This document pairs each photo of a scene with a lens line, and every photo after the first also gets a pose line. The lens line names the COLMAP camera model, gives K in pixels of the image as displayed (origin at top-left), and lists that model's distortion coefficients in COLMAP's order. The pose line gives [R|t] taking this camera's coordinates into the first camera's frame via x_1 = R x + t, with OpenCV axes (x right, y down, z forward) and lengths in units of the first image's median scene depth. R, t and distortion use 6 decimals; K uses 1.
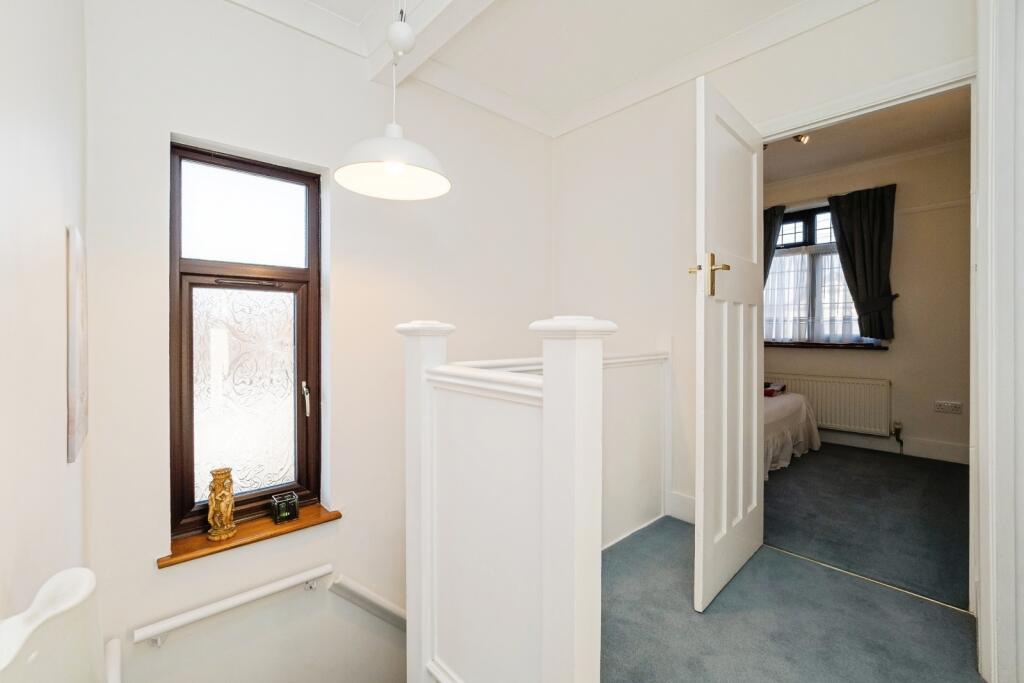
lens RADIAL K [[442.6, 0, 512.0], [0, 442.6, 341.5], [0, 0, 1]] dist [-0.000908, 0.000020]
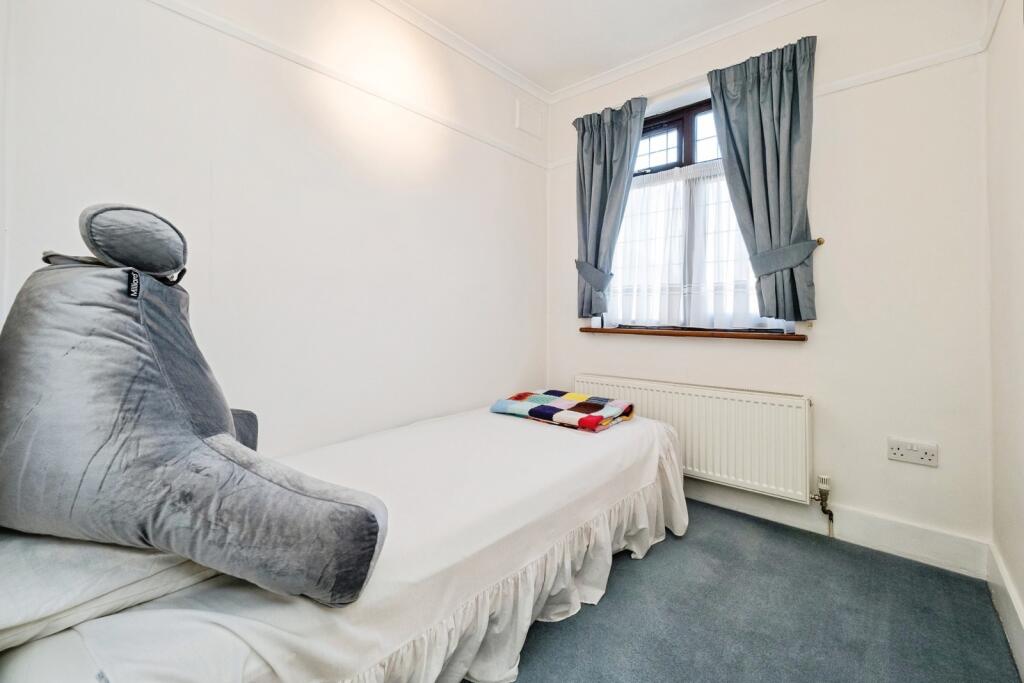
lens RADIAL K [[440.5, 0, 512.2], [0, 440.5, 312.2], [0, 0, 1]] dist [-0.008198, -0.000186]
pose [[0.993846, 0.019743, 0.108999, 0.414467], [-0.015662, 0.999149, -0.038170, 0.009404], [-0.109660, 0.036228, 0.993309, 0.482762]]
